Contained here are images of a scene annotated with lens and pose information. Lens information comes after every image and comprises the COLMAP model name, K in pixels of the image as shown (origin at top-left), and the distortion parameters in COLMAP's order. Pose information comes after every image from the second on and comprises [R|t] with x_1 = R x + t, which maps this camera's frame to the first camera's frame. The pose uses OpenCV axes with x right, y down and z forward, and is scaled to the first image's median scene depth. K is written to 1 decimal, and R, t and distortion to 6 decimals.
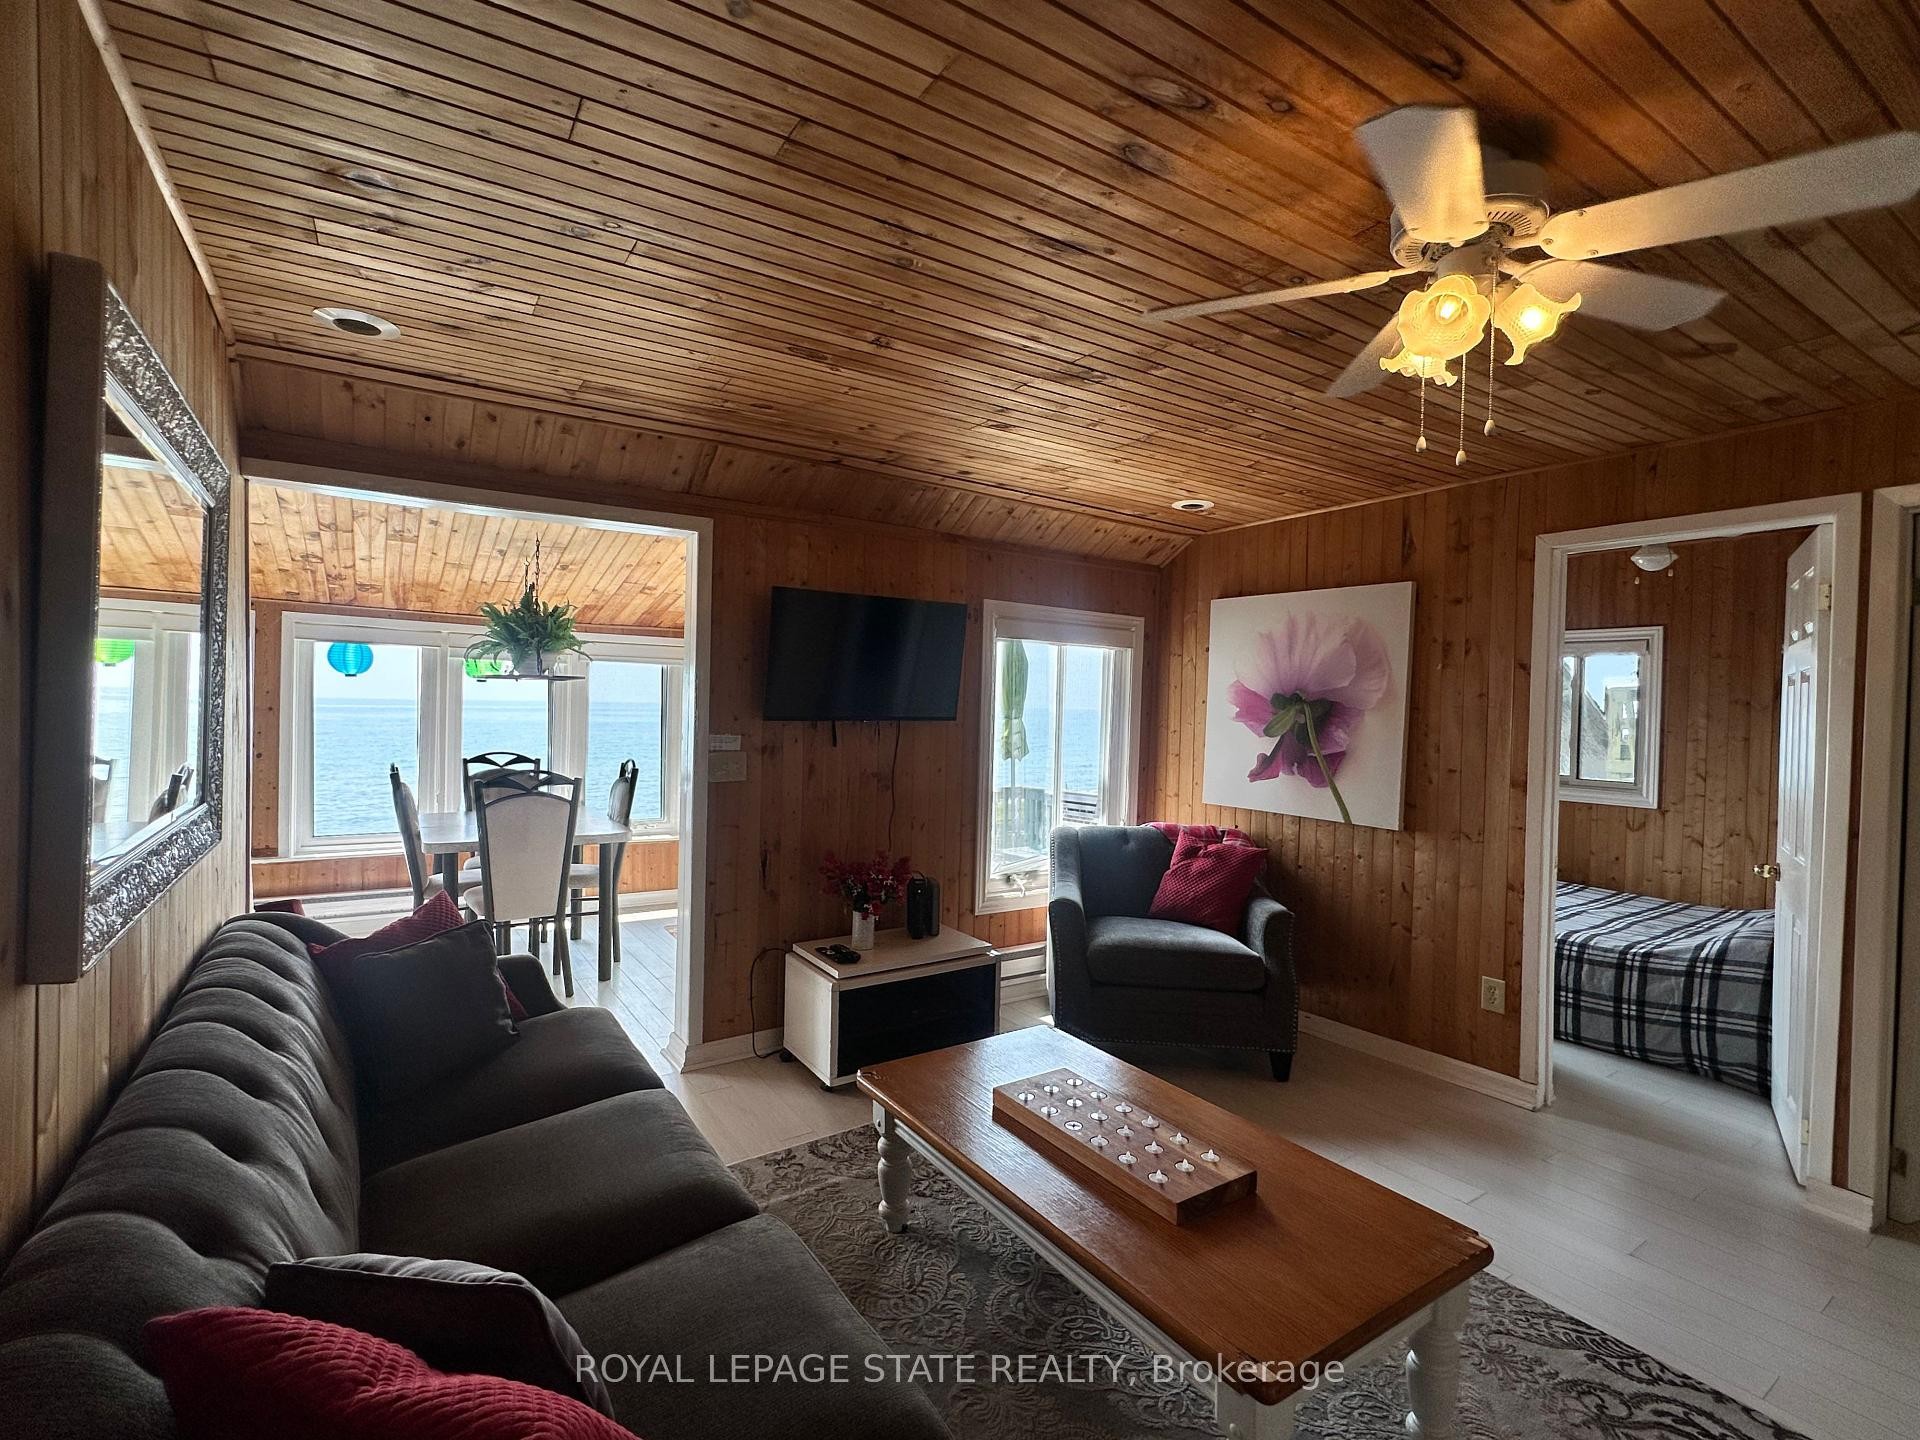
lens RADIAL K [[929.8, 0, 959.4], [0, 929.8, 728.9], [0, 0, 1]] dist [-0.000997, 0.000389]
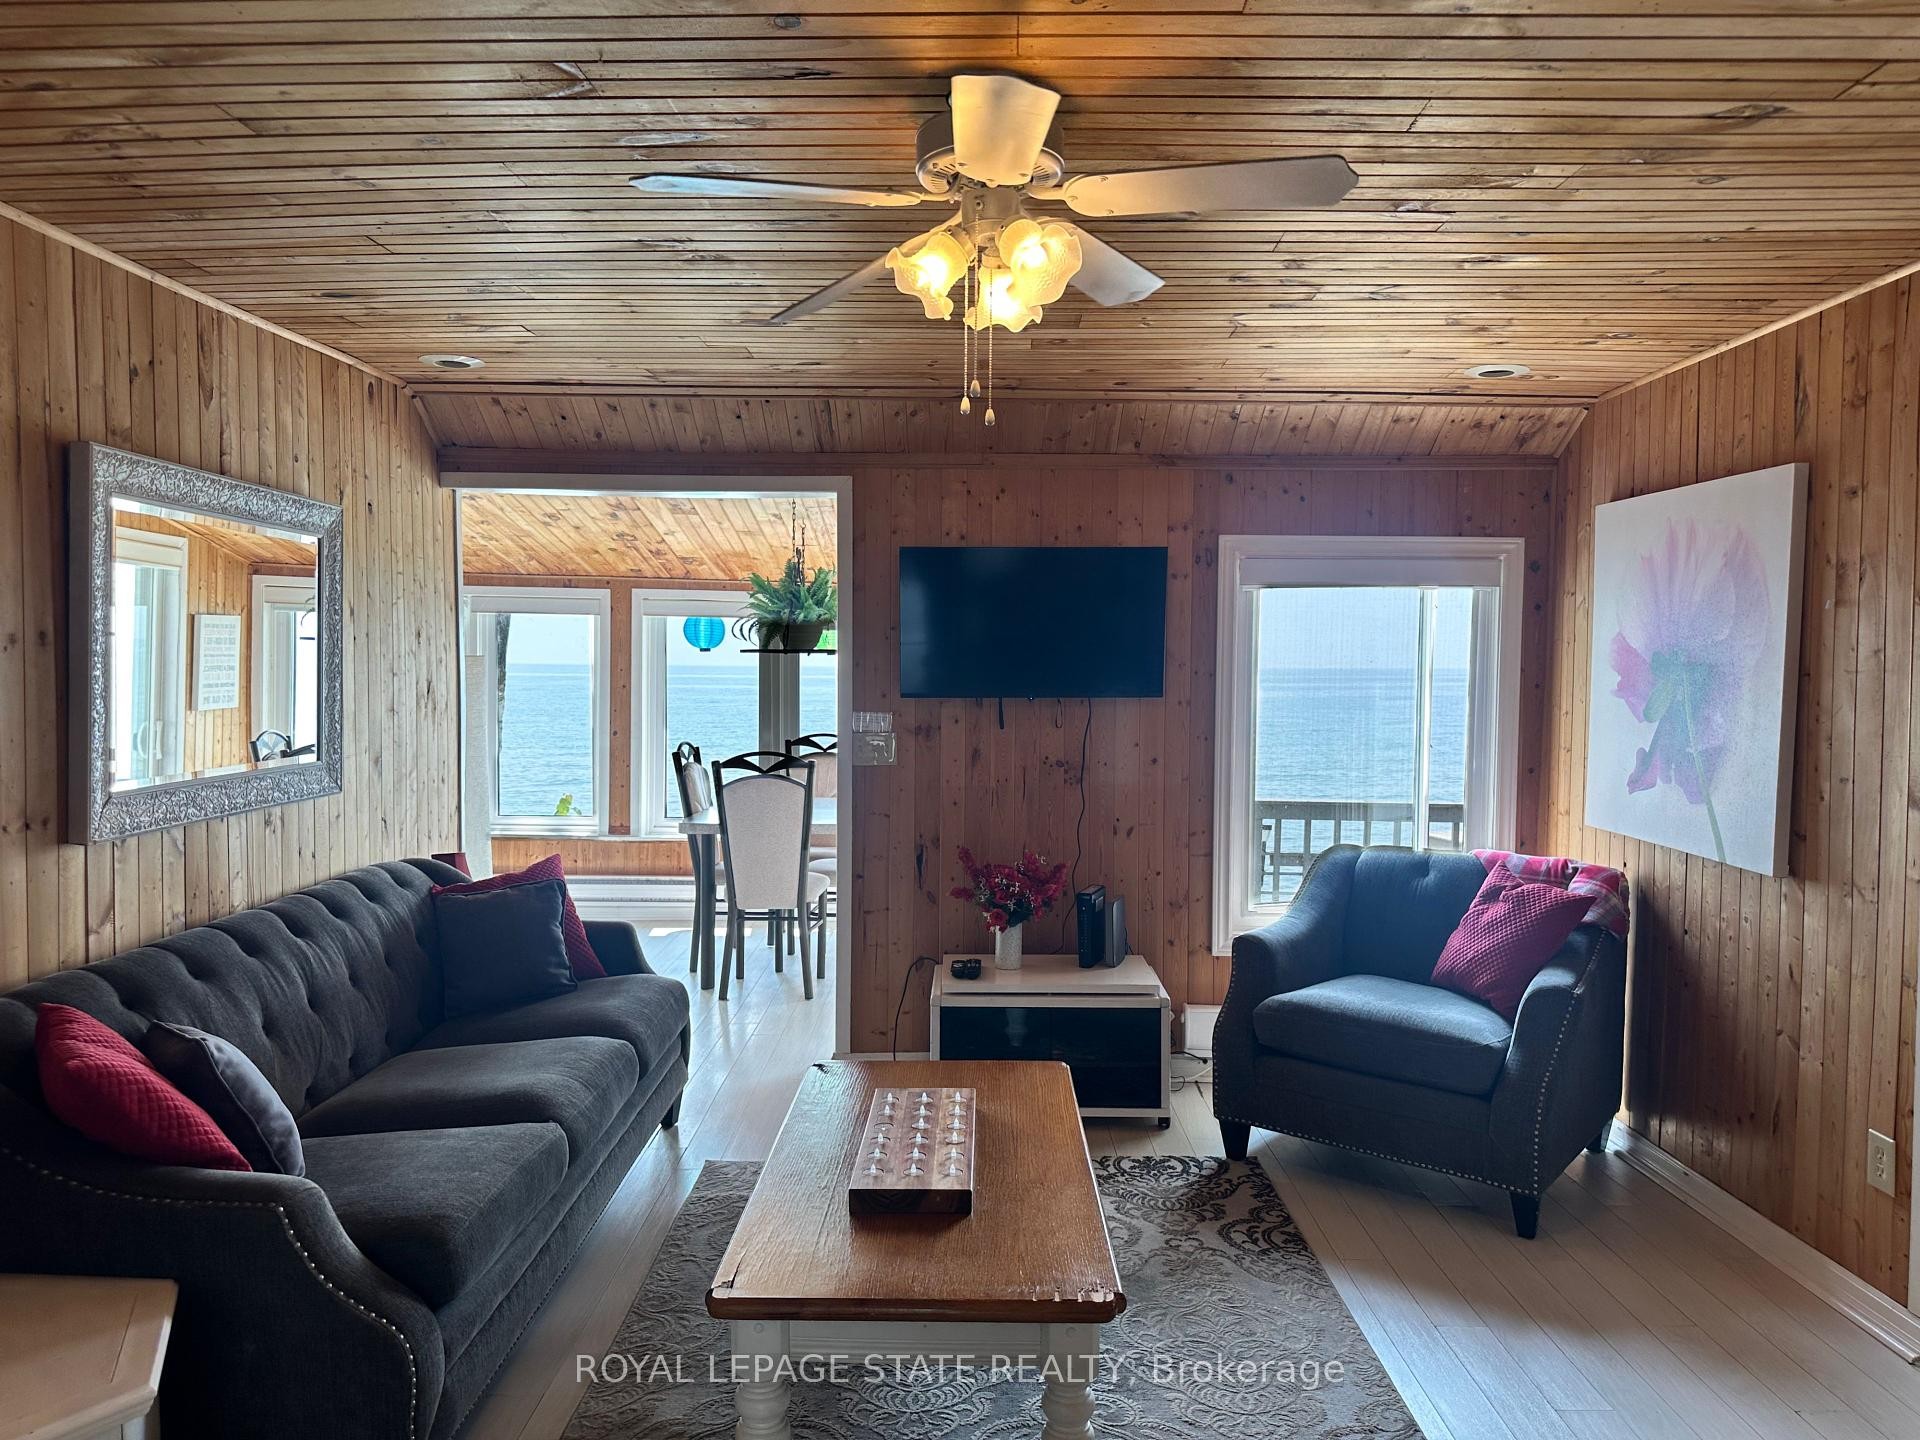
lens RADIAL K [[1464.4, 0, 960.0], [0, 1464.4, 720.0], [0, 0, 1]] dist [0.116986, -0.174938]
pose [[0.808303, 0.007572, -0.588718, 0.611282], [-0.003107, 0.999958, 0.008596, 0.000431], [0.588759, -0.005119, 0.808292, -0.093499]]
